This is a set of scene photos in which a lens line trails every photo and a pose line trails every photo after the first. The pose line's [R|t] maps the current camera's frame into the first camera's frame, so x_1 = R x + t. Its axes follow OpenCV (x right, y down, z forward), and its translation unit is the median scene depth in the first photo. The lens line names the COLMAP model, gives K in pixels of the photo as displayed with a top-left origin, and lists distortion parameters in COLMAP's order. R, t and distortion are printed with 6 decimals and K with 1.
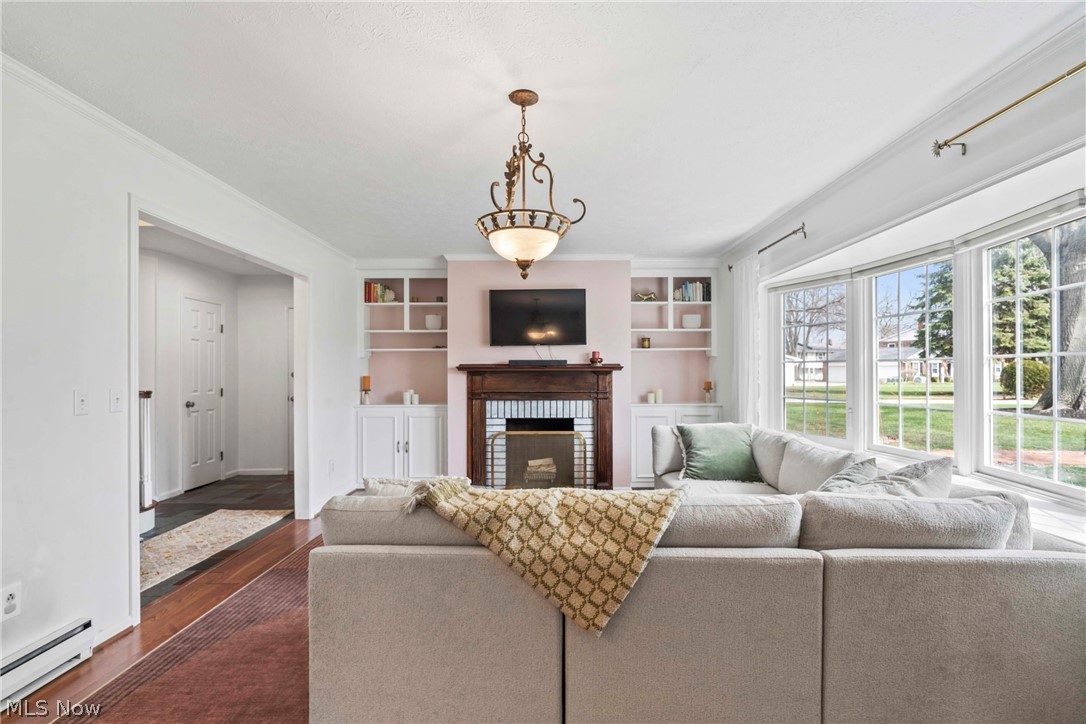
lens RADIAL K [[514.6, 0, 542.9], [0, 514.6, 353.7], [0, 0, 1]] dist [-0.003512, 0.000256]
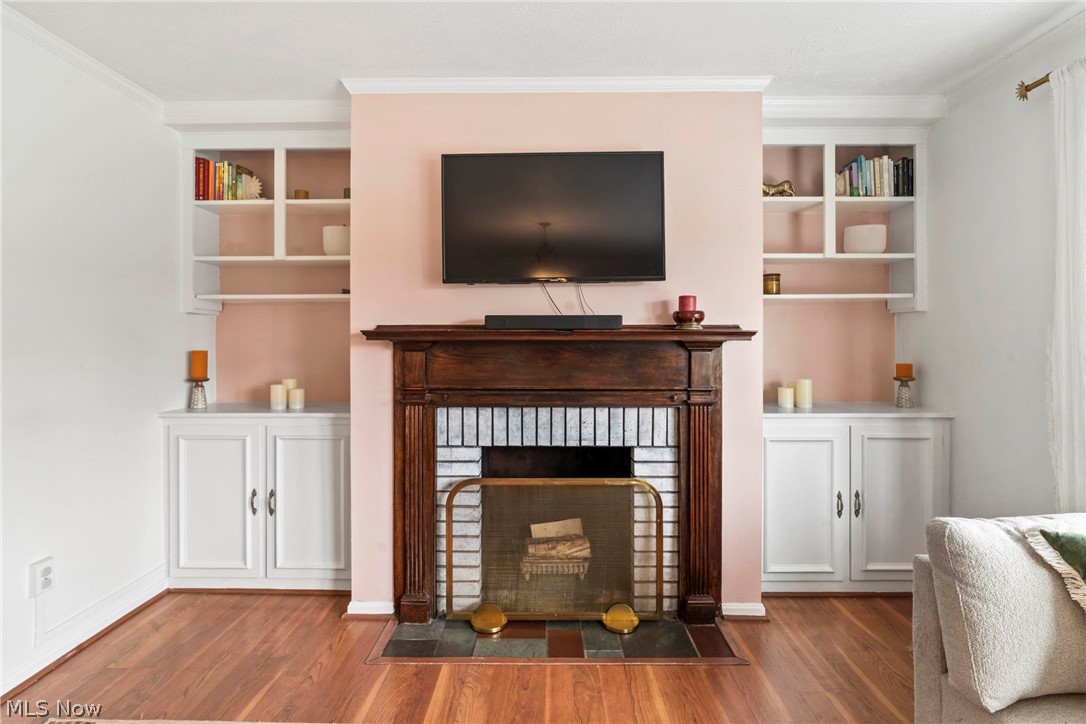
lens RADIAL K [[517.5, 0, 542.8], [0, 517.5, 339.3], [0, 0, 1]] dist [-0.000685, 0.000143]
pose [[0.999960, 0.001844, -0.008769, -0.014311], [-0.001584, 0.999560, 0.029605, 0.019016], [0.008820, -0.029590, 0.999523, 0.553490]]
